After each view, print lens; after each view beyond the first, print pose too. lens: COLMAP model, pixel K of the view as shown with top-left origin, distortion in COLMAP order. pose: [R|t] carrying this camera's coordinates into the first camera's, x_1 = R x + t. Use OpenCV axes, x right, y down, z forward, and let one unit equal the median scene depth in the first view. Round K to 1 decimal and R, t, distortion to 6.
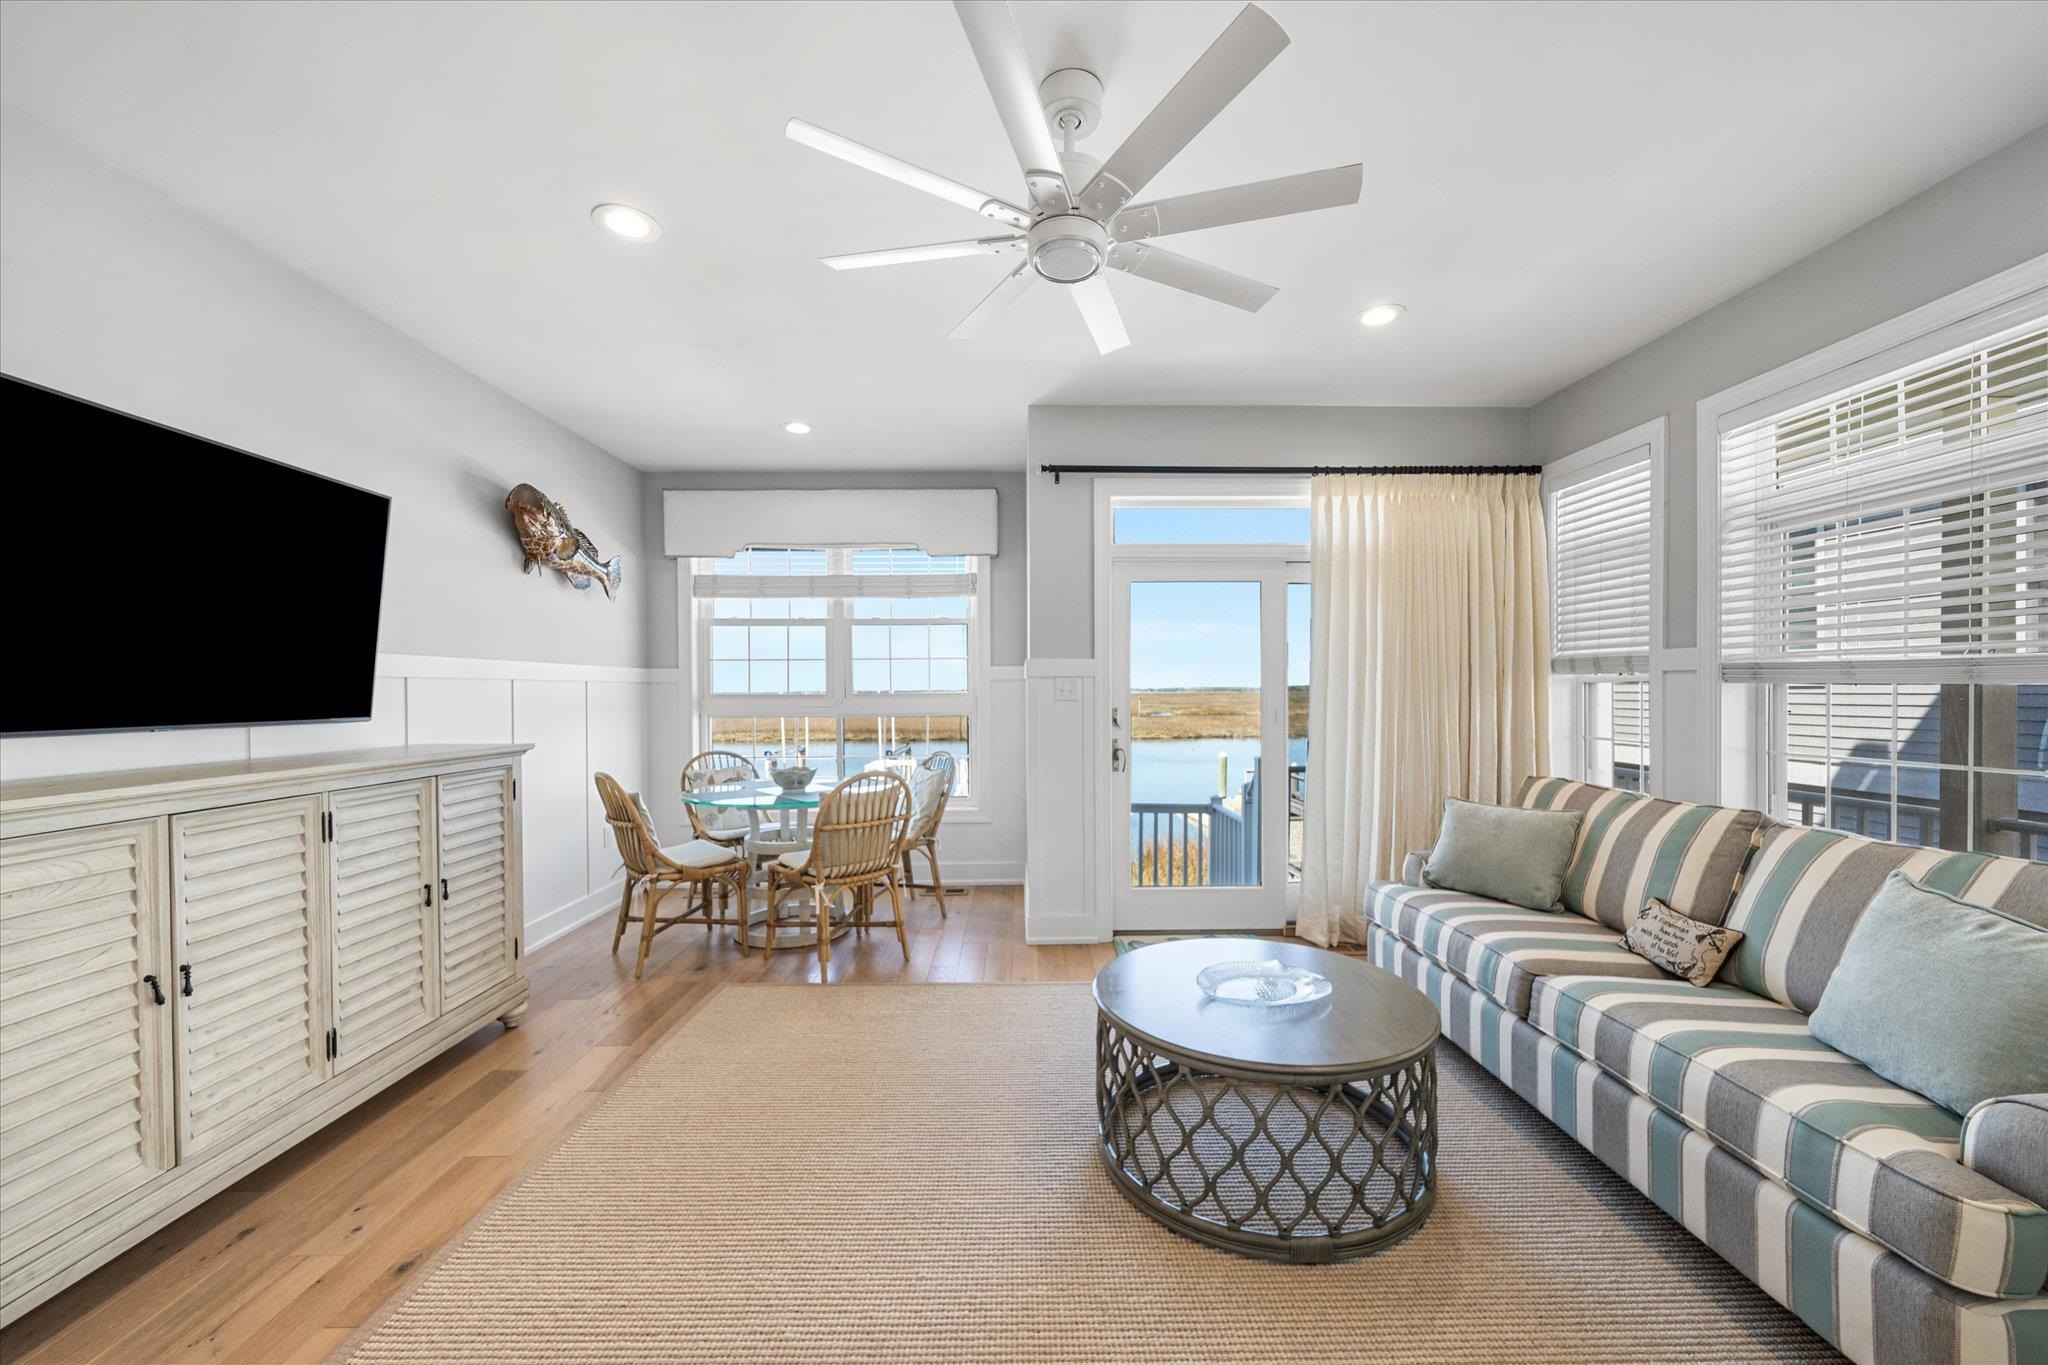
lens RADIAL K [[788.8, 0, 1035.6], [0, 788.8, 695.6], [0, 0, 1]] dist [-0.000665, -0.000435]
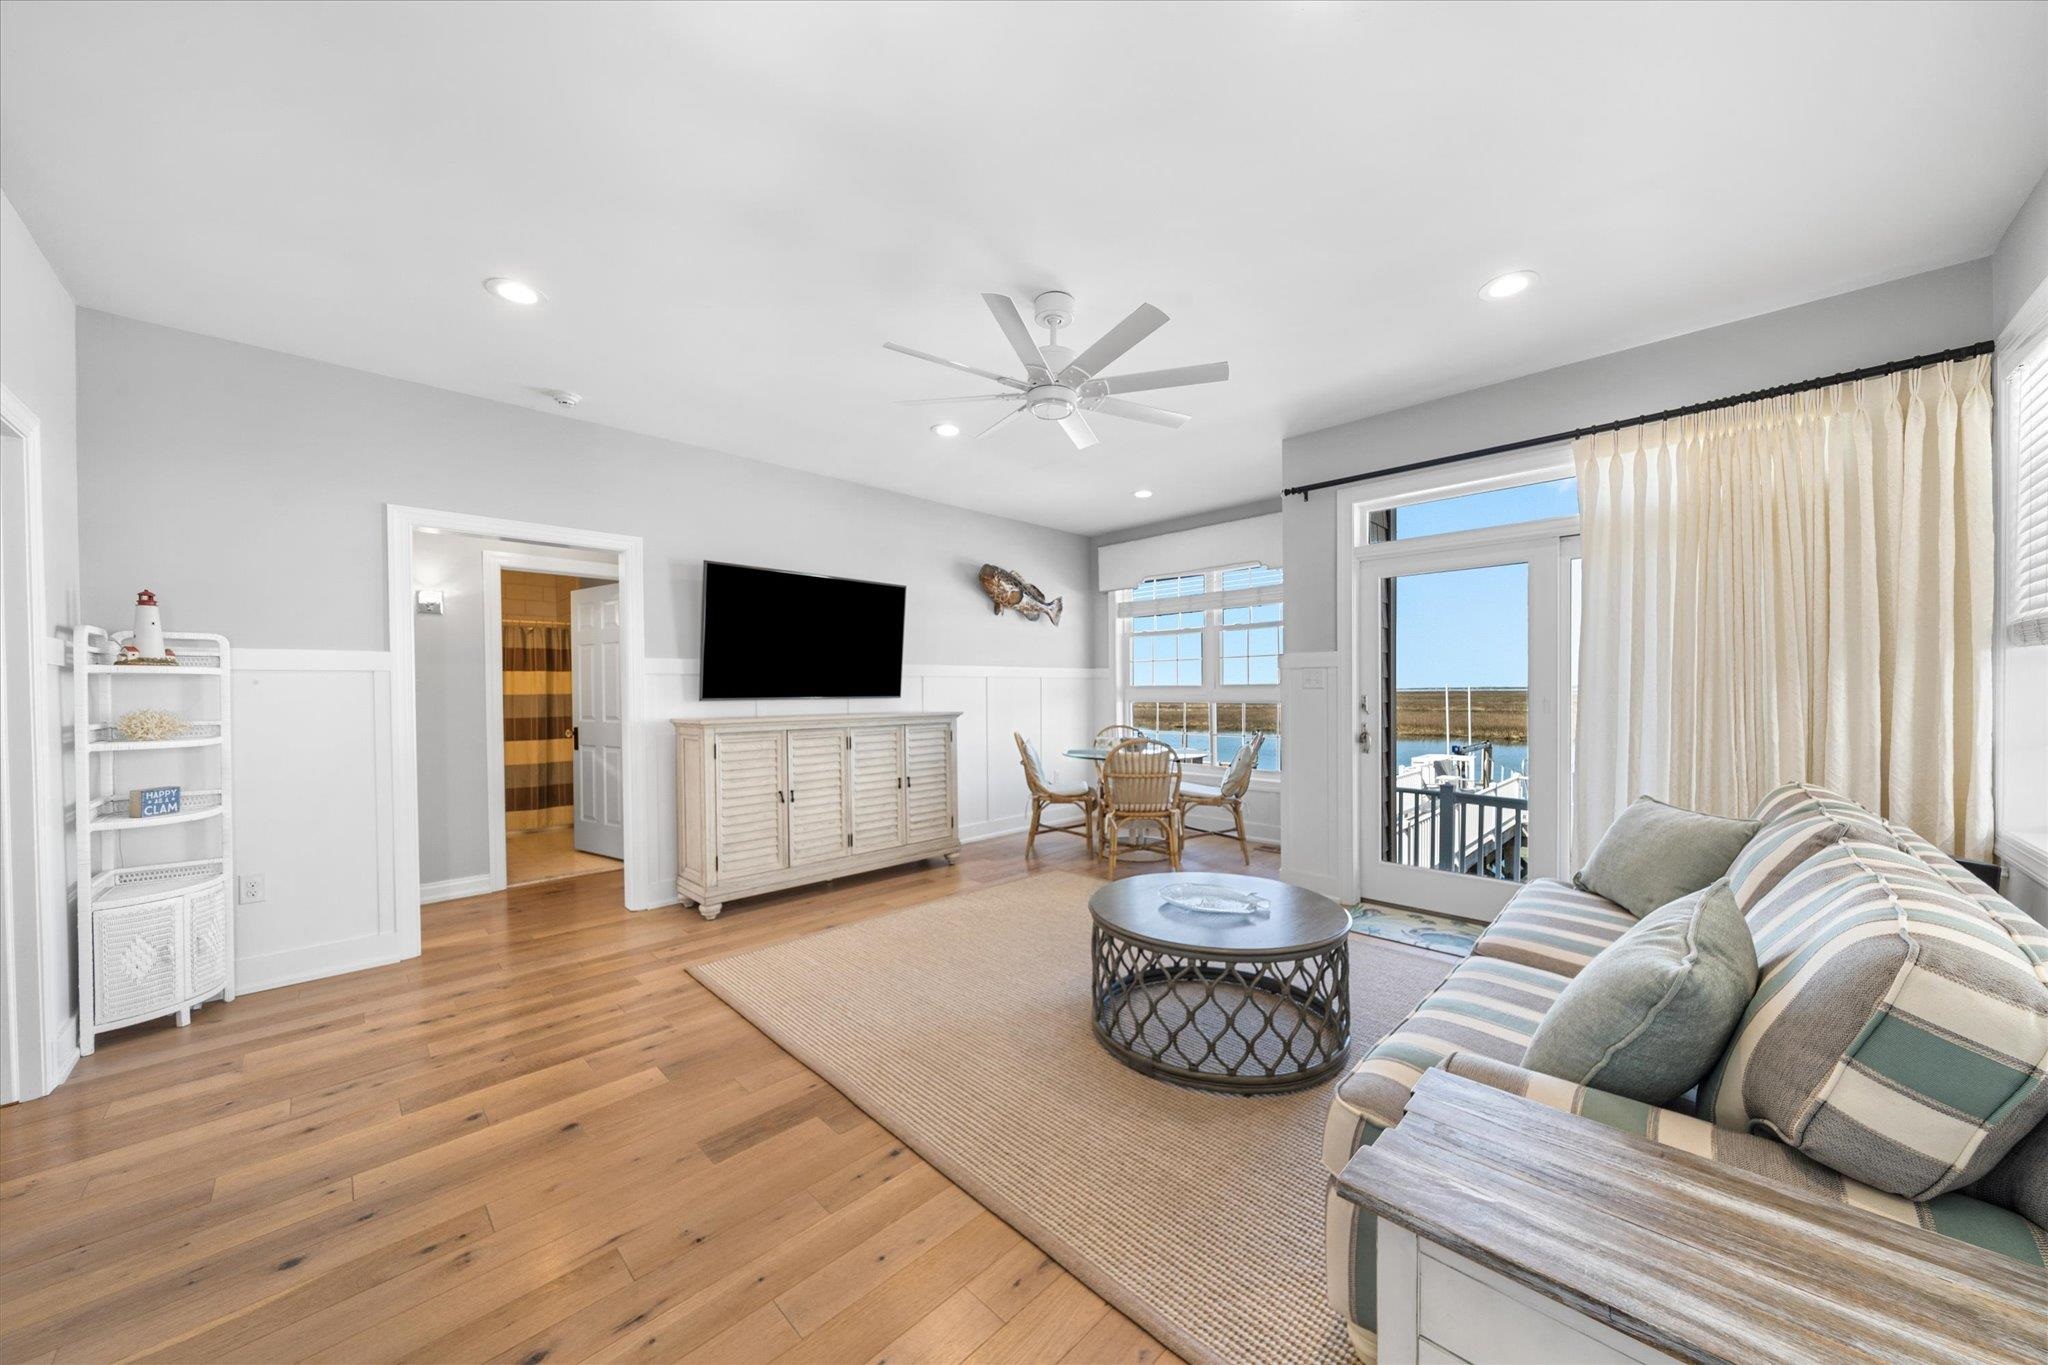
lens RADIAL K [[706.5, 0, 1032.0], [0, 706.5, 697.5], [0, 0, 1]] dist [-0.002052, -0.000290]
pose [[0.698644, 0.006255, -0.715442, 0.659336], [-0.000144, 0.999963, 0.008602, 0.014558], [0.715470, -0.005907, 0.698619, -0.022238]]
